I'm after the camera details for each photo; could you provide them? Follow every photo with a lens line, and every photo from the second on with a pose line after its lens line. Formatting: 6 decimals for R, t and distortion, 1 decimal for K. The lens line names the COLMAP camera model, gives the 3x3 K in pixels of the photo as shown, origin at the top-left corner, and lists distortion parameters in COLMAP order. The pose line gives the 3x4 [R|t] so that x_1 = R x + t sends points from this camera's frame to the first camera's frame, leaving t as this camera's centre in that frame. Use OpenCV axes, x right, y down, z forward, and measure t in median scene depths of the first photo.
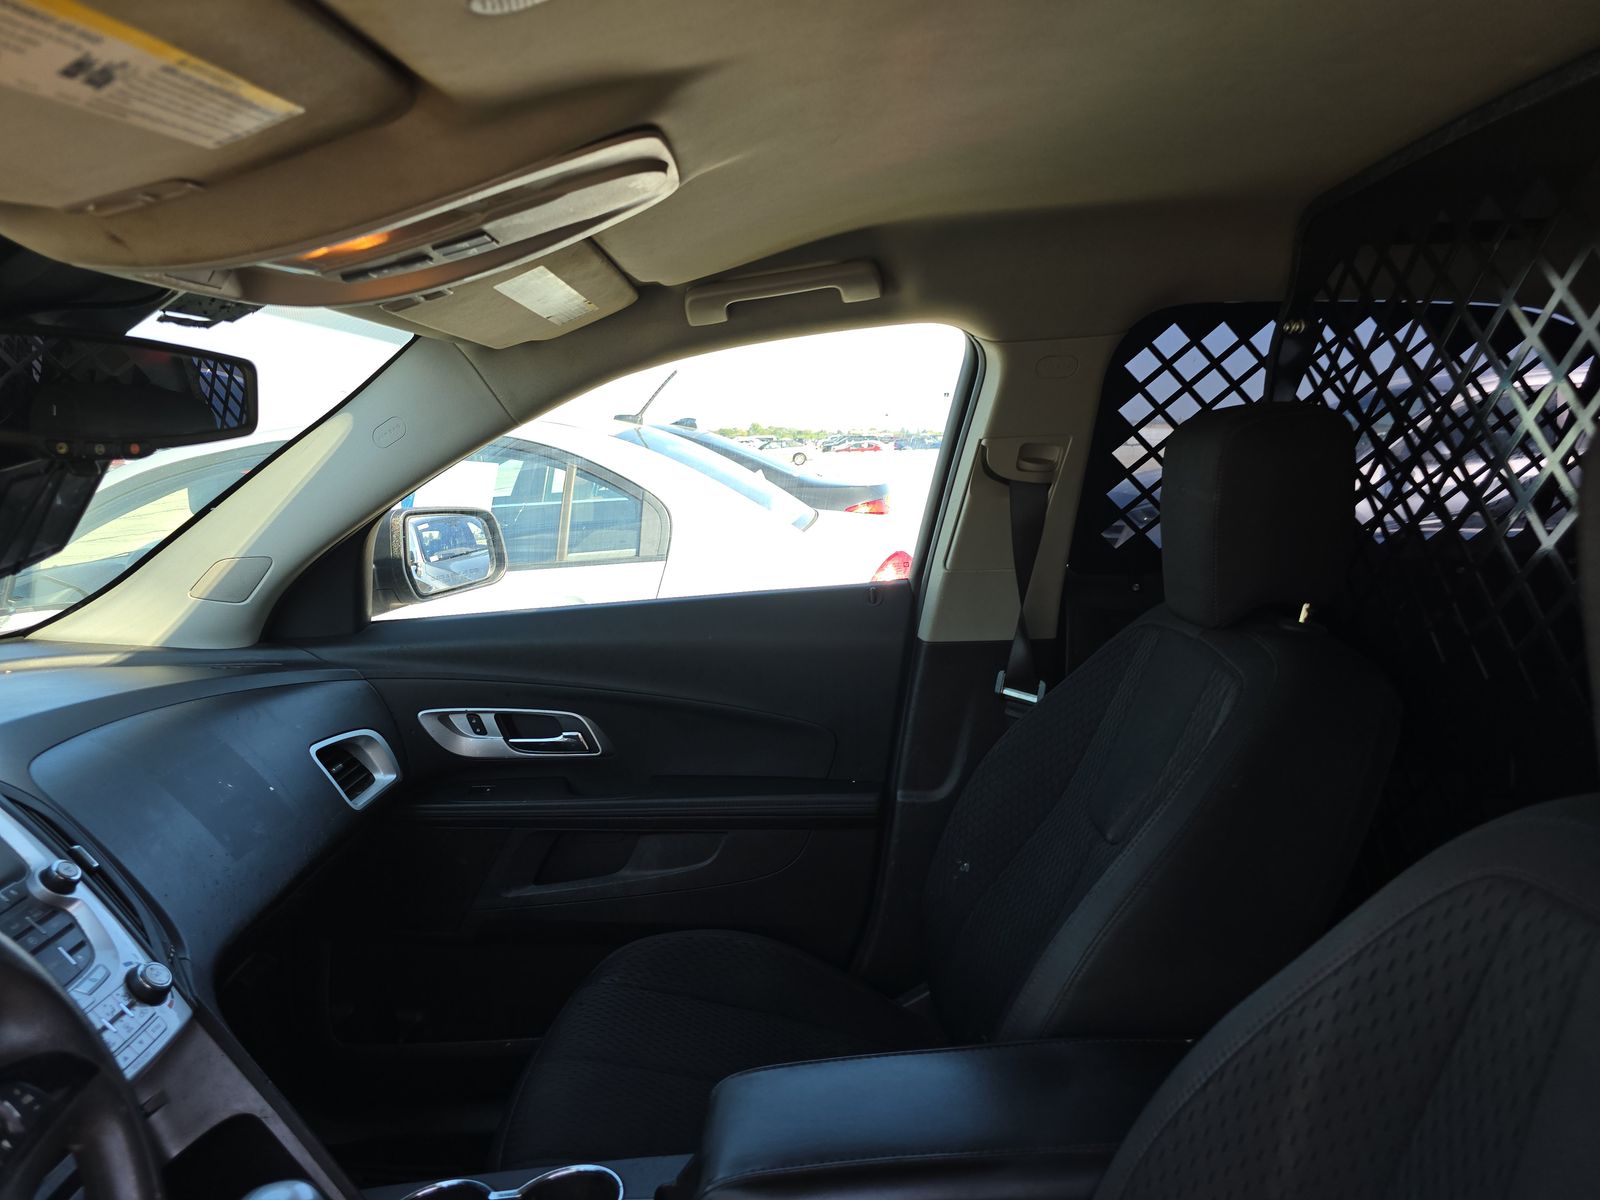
lens RADIAL K [[1144.2, 0, 800.0], [0, 1144.2, 600.0], [0, 0, 1]] dist [0.092250, -0.118576]
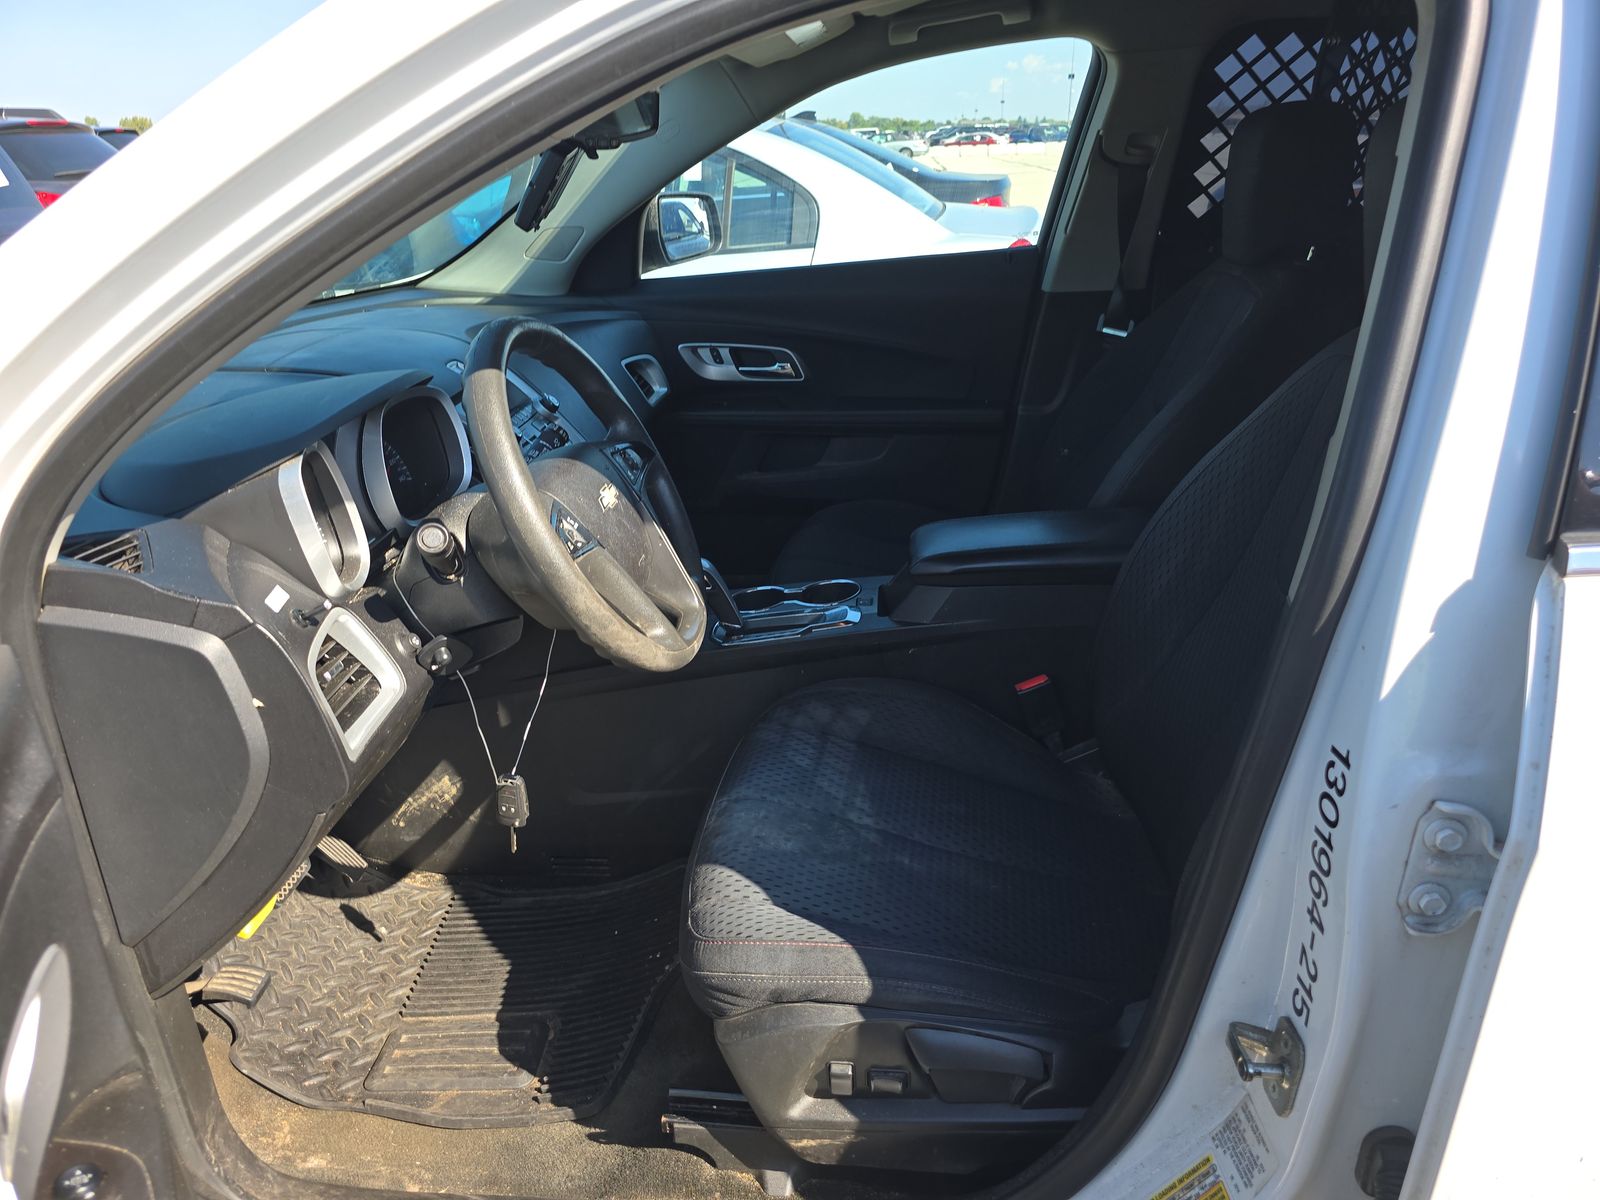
lens RADIAL K [[1144.2, 0, 800.0], [0, 1144.2, 600.0], [0, 0, 1]] dist [0.092250, -0.118576]
pose [[0.996319, 0.024191, -0.082243, -0.061452], [-0.003554, 0.970190, 0.242318, 0.060733], [0.085653, -0.241133, 0.966705, -0.442110]]
